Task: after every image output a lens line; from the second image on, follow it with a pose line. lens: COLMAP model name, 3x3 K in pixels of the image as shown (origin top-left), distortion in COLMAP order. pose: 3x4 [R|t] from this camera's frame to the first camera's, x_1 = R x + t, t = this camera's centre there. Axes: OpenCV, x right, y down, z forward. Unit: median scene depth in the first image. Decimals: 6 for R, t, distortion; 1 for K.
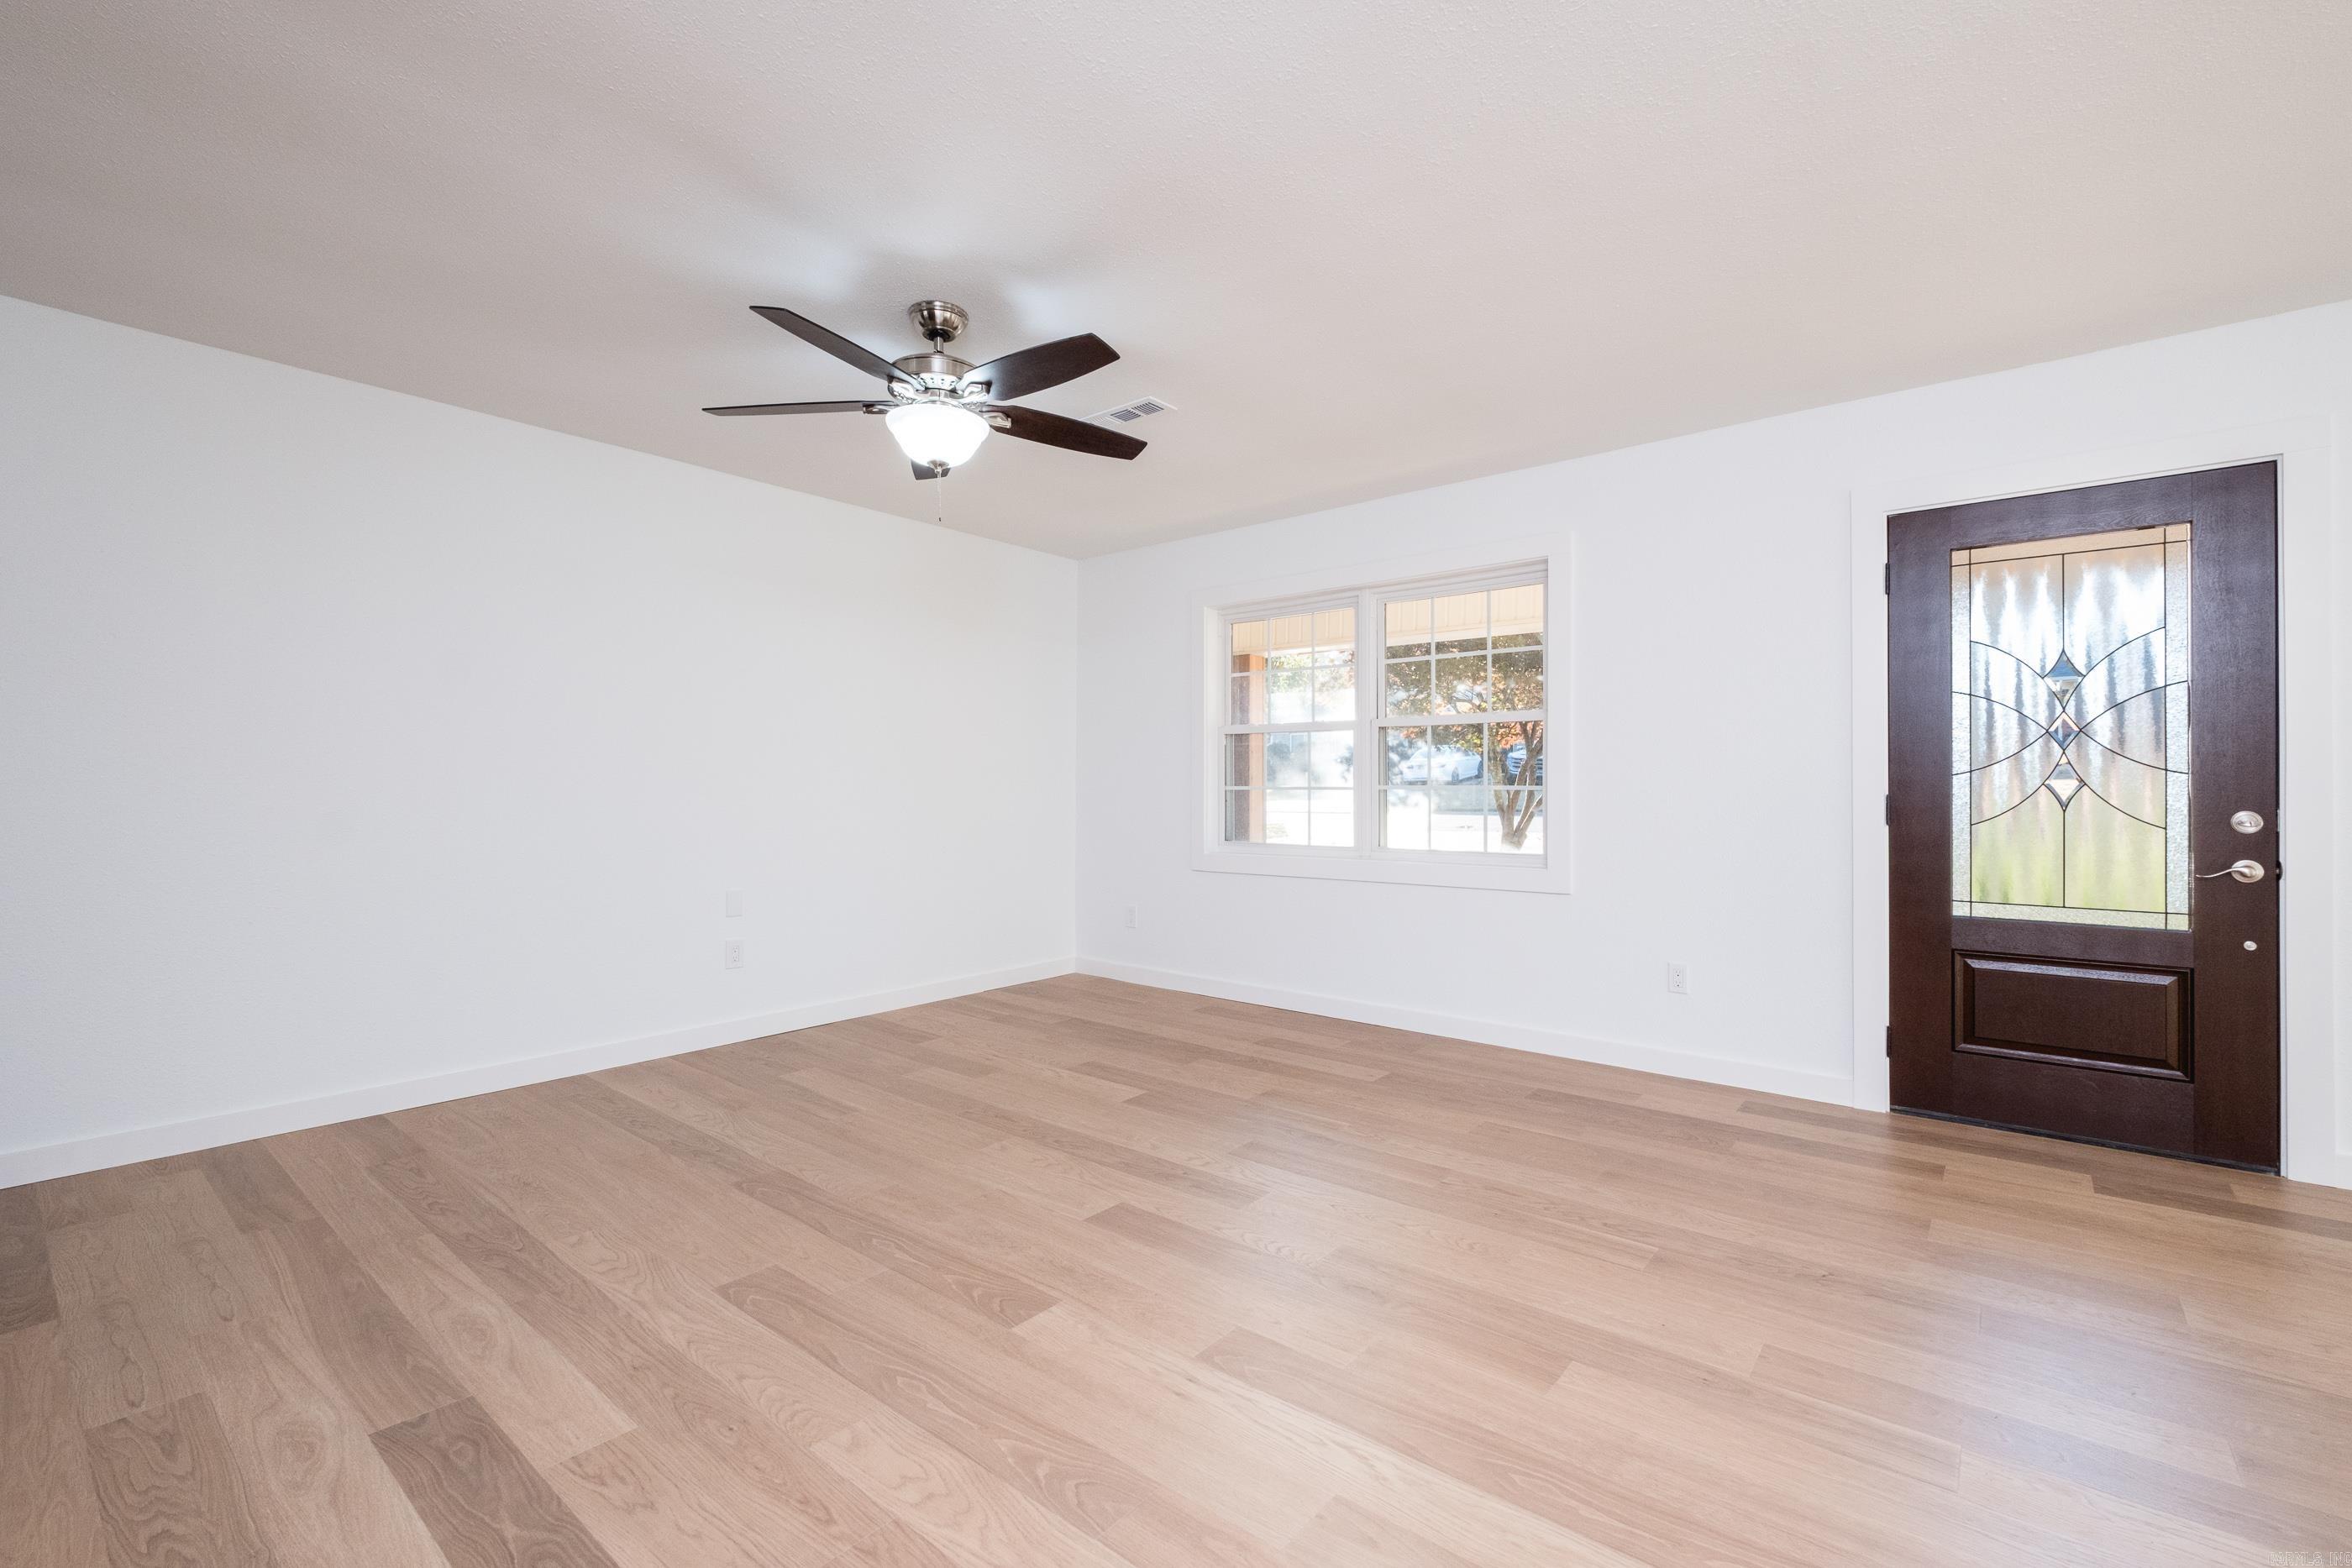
lens RADIAL K [[1009.4, 0, 1179.6], [0, 1009.4, 771.1], [0, 0, 1]] dist [0.010489, -0.007788]
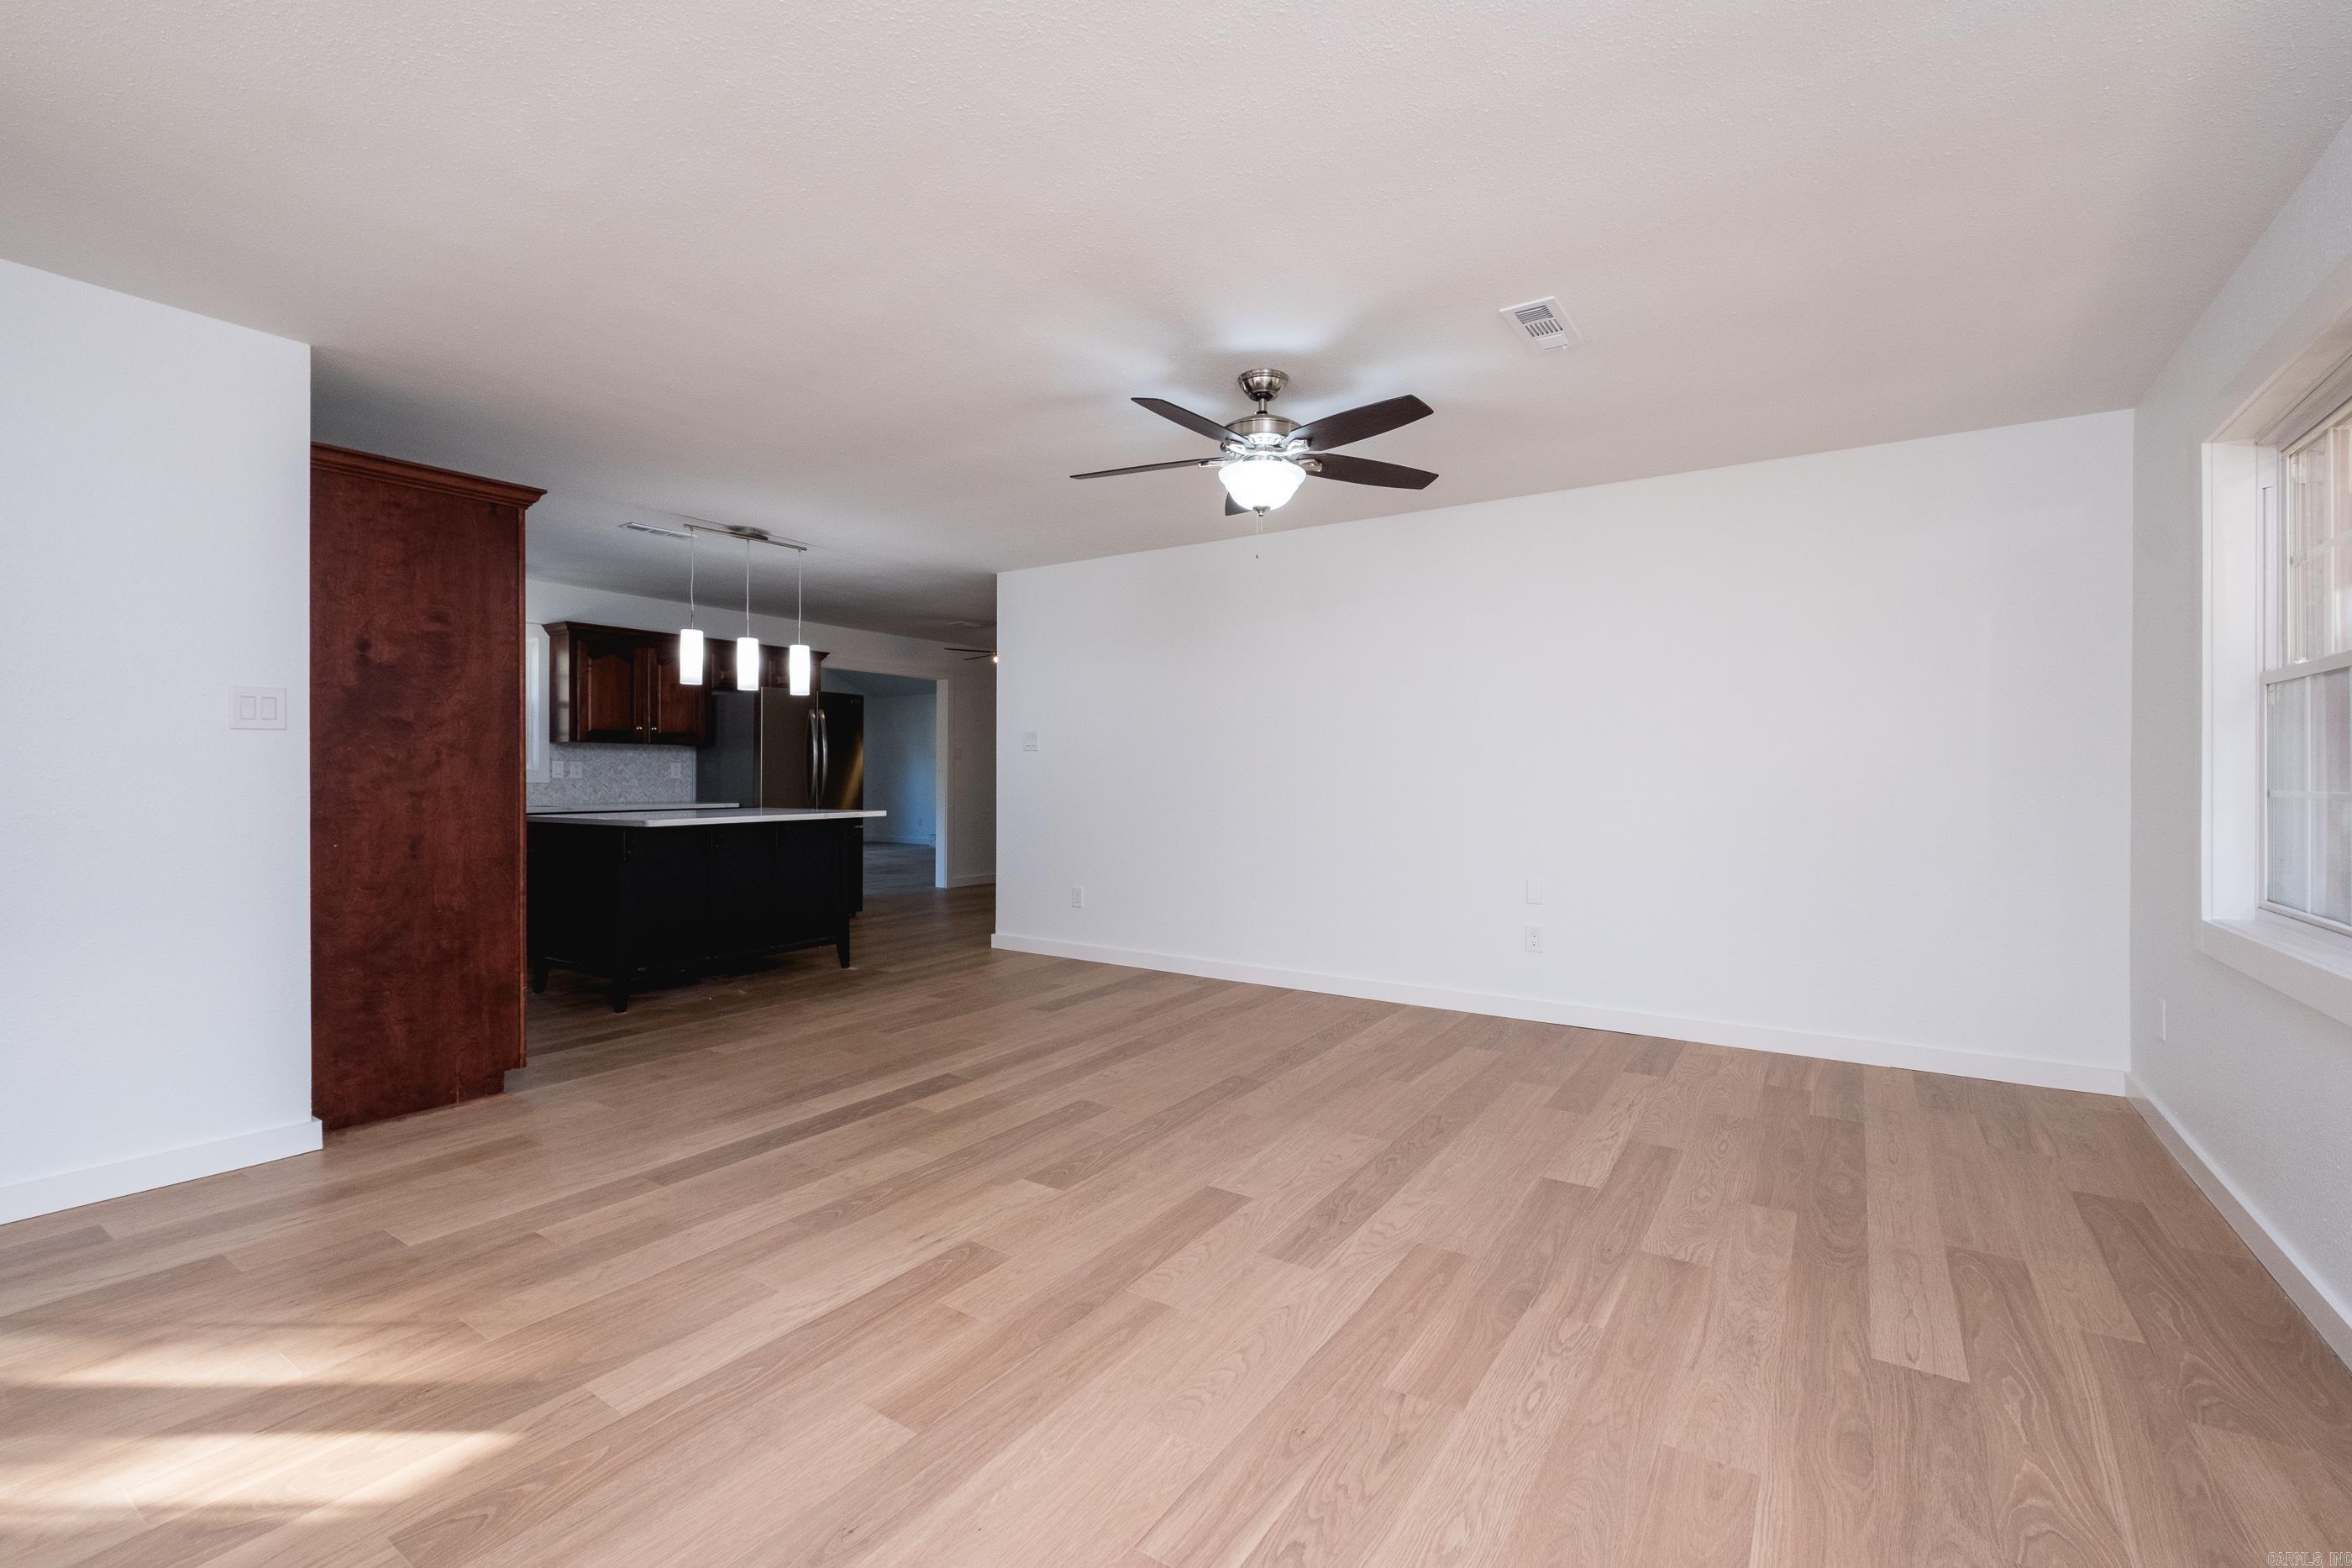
lens RADIAL K [[1009.4, 0, 1179.6], [0, 1009.4, 771.1], [0, 0, 1]] dist [0.010489, -0.007788]
pose [[0.097963, -0.003514, -0.995184, 0.891878], [0.014607, 0.999891, -0.002092, -0.000425], [0.995083, -0.014332, 0.098003, 0.785837]]
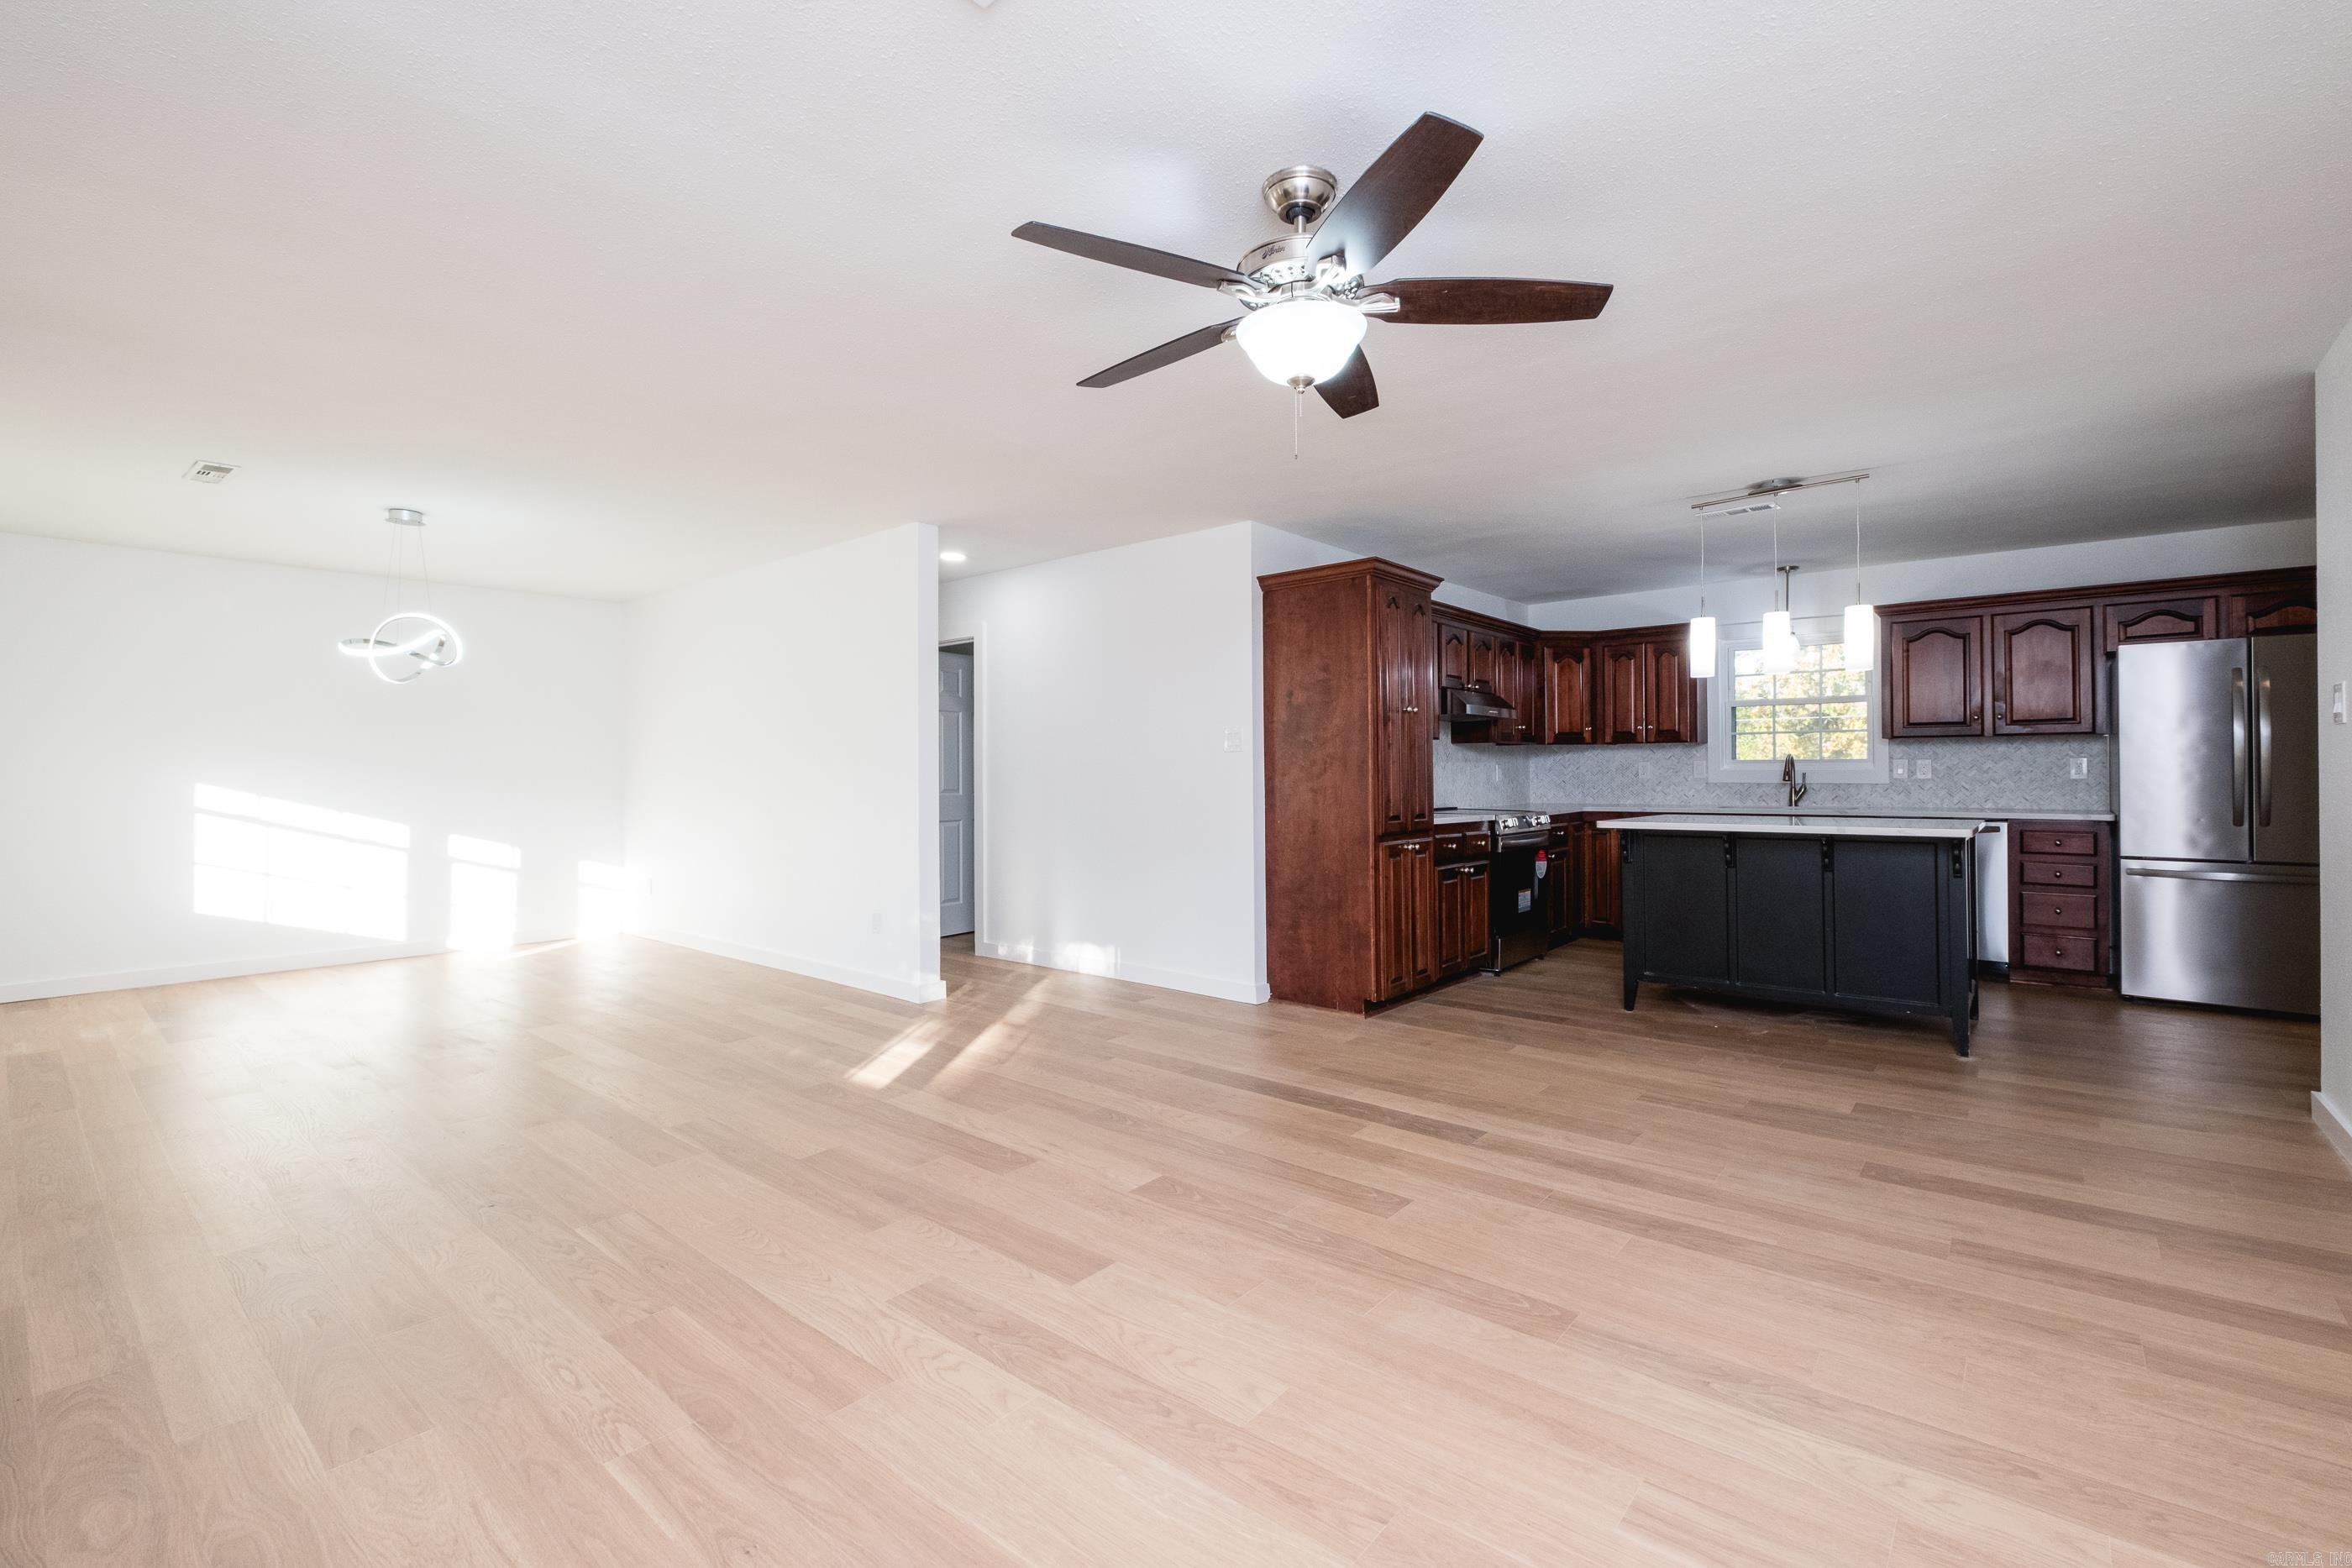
lens RADIAL K [[1009.4, 0, 1179.6], [0, 1009.4, 771.1], [0, 0, 1]] dist [0.010489, -0.007788]
pose [[-0.999936, 0.003734, 0.010663, -0.150053], [0.003525, 0.999803, -0.019557, 0.010687], [-0.010734, -0.019519, -0.999752, 1.751750]]
